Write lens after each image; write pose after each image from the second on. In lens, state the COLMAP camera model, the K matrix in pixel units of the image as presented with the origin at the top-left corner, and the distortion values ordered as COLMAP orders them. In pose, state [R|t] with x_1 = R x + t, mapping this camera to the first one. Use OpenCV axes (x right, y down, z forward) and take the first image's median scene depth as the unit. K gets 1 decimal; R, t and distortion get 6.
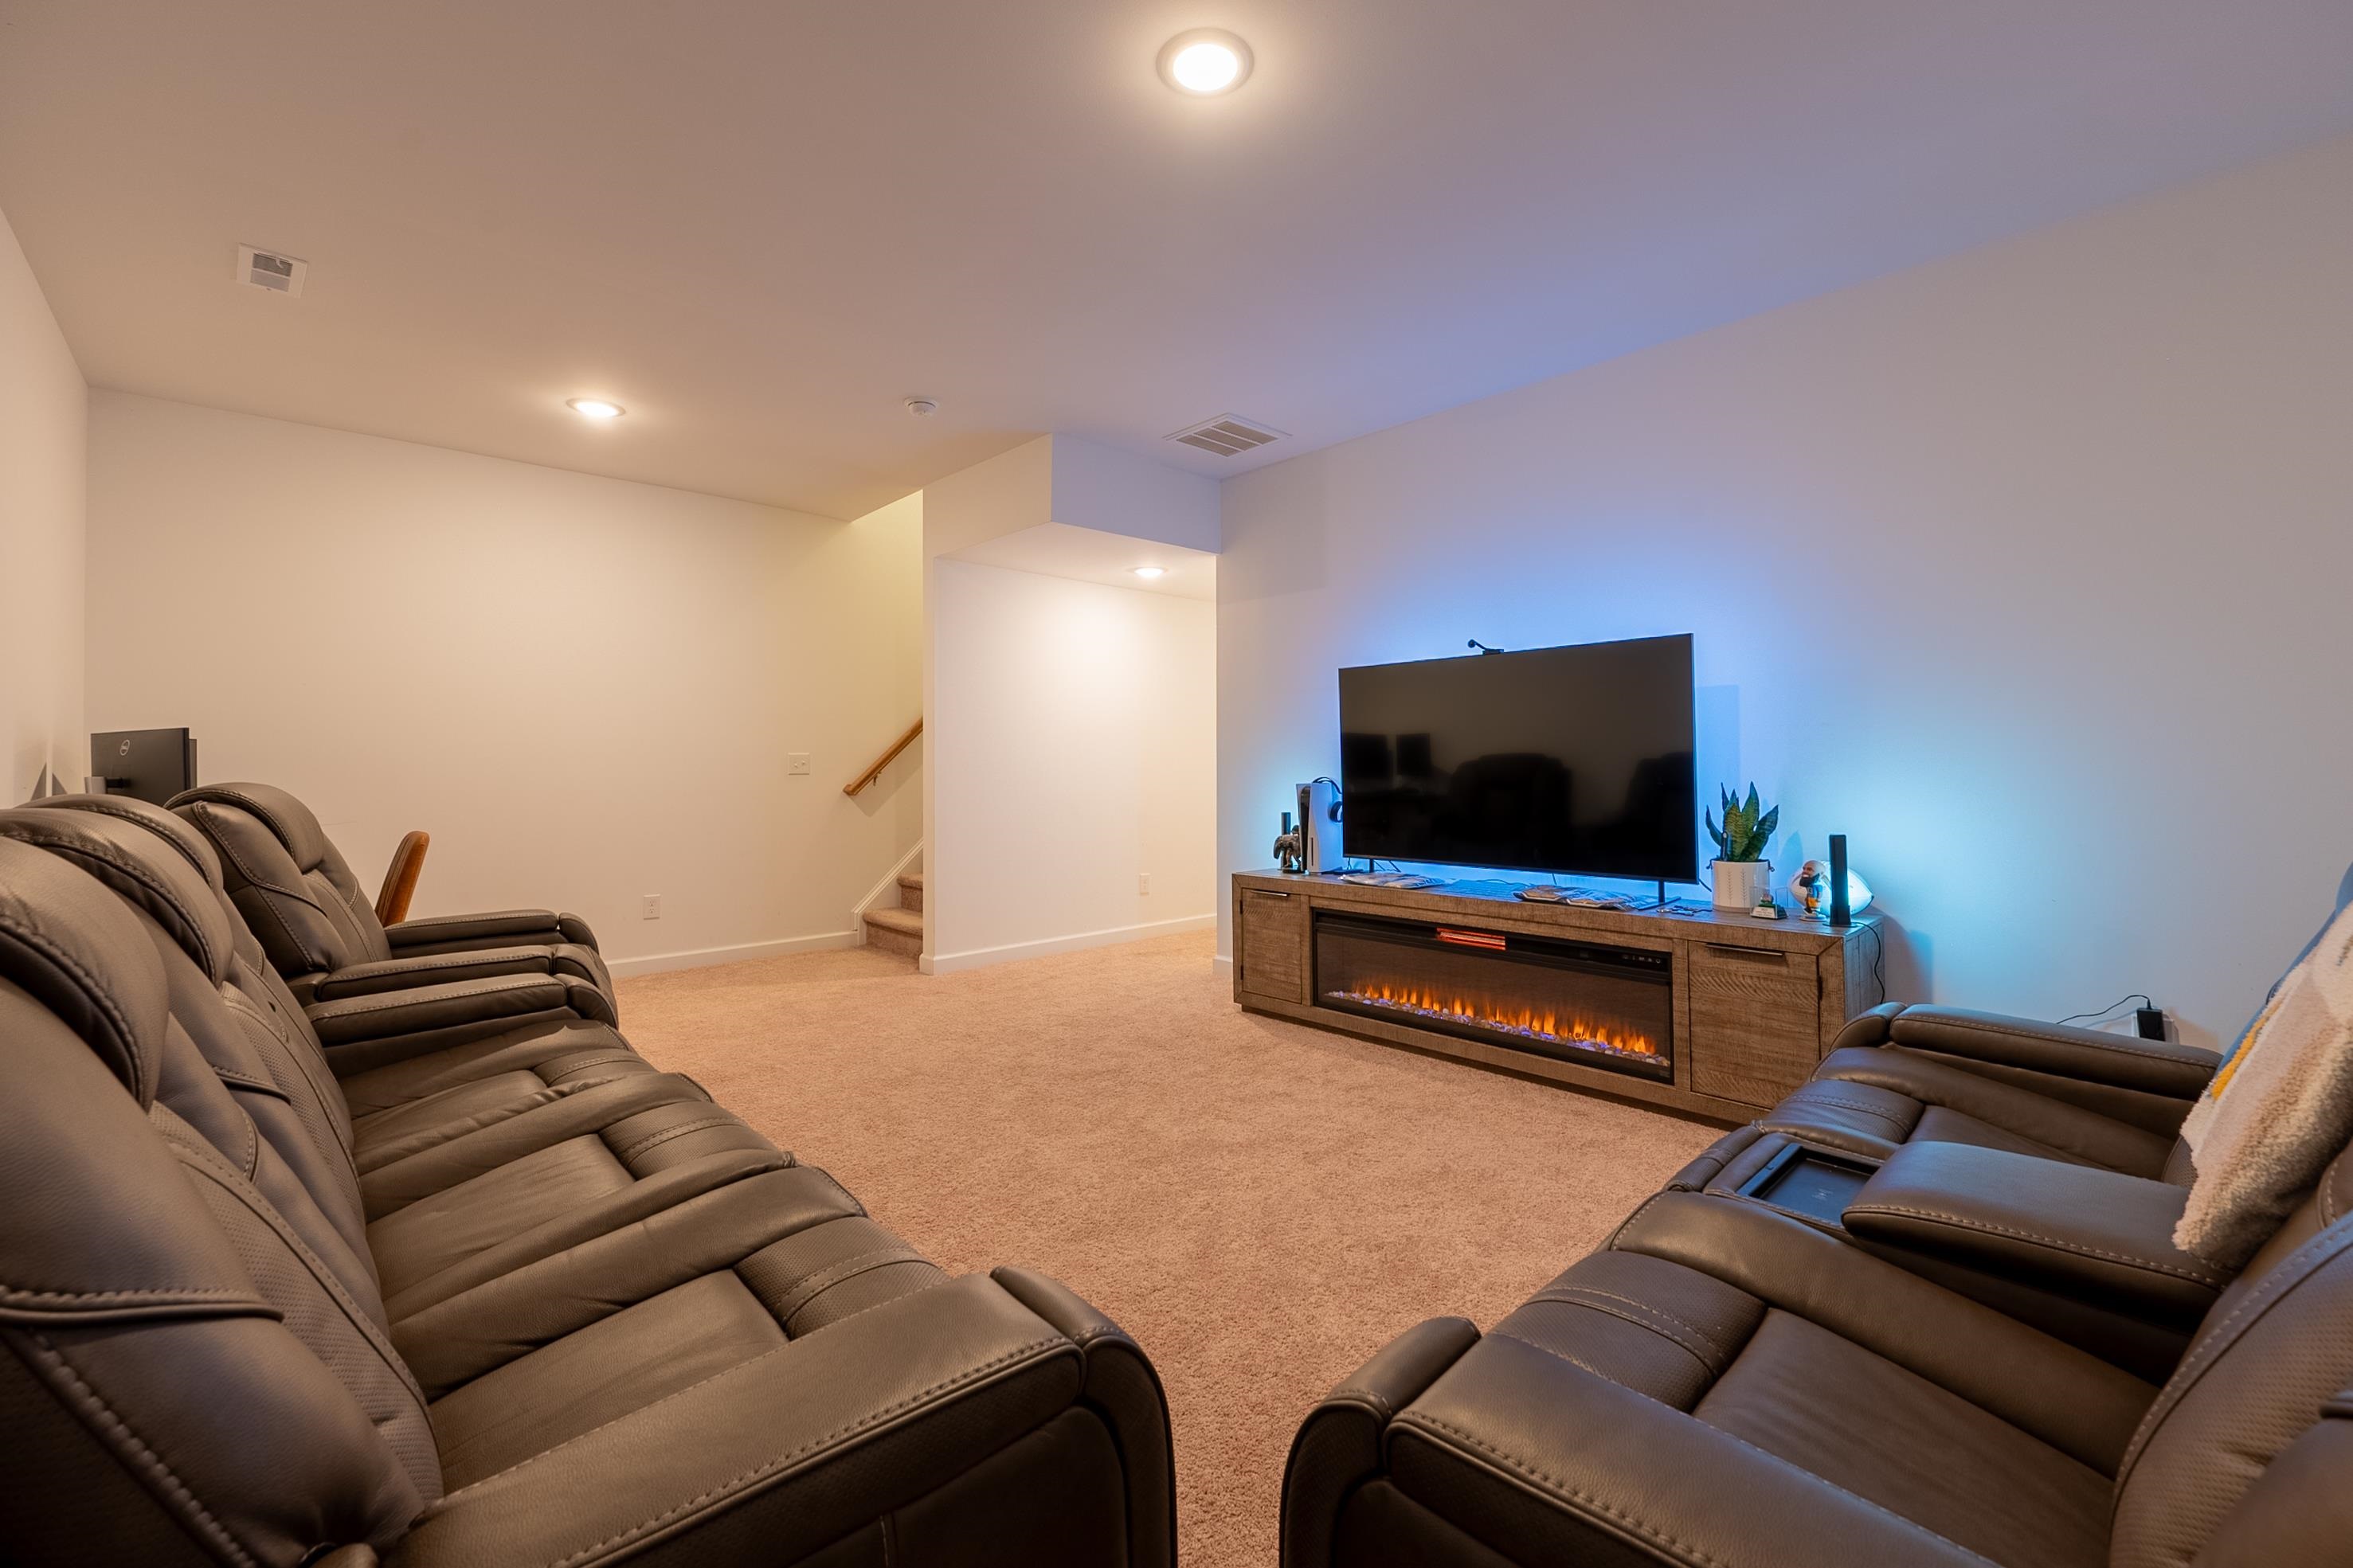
lens RADIAL K [[949.8, 0, 1204.5], [0, 949.8, 768.9], [0, 0, 1]] dist [-0.000758, -0.000090]
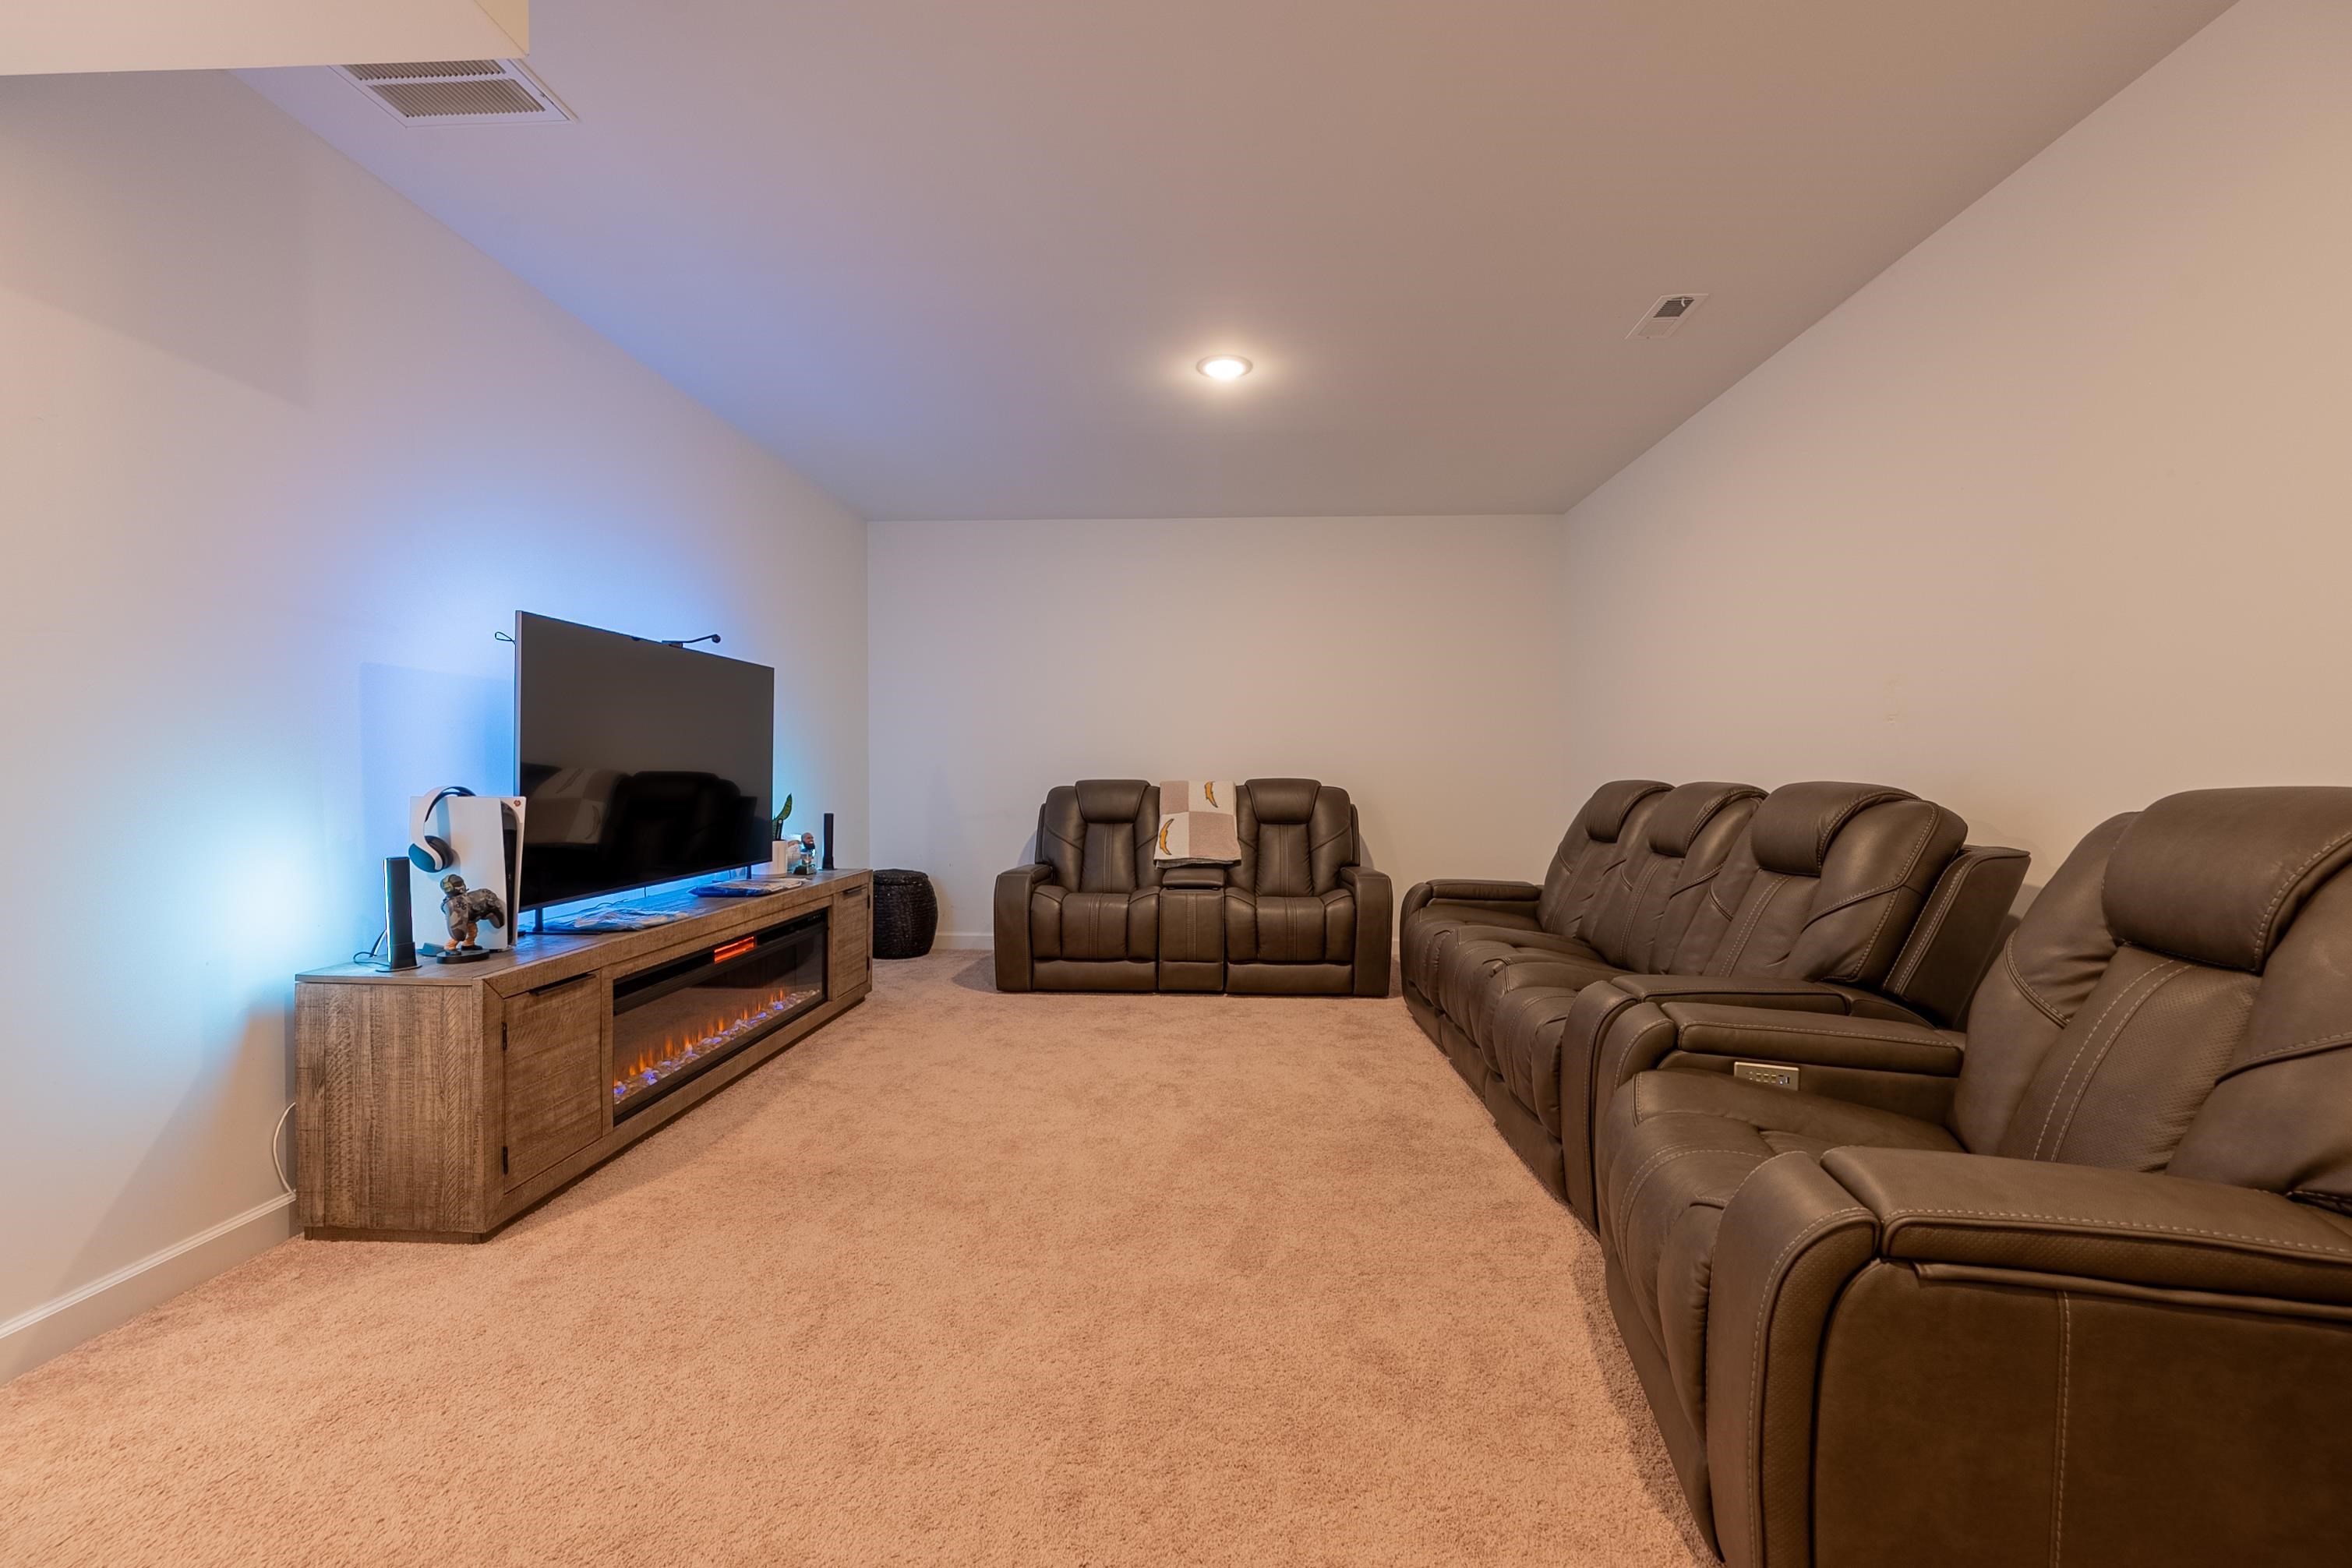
lens RADIAL K [[949.5, 0, 1204.0], [0, 949.5, 768.9], [0, 0, 1]] dist [-0.000758, -0.000090]
pose [[-0.695779, 0.003043, 0.718249, -0.641571], [0.000871, 0.999994, -0.003393, 0.000221], [-0.718255, -0.001735, -0.695778, 1.149270]]
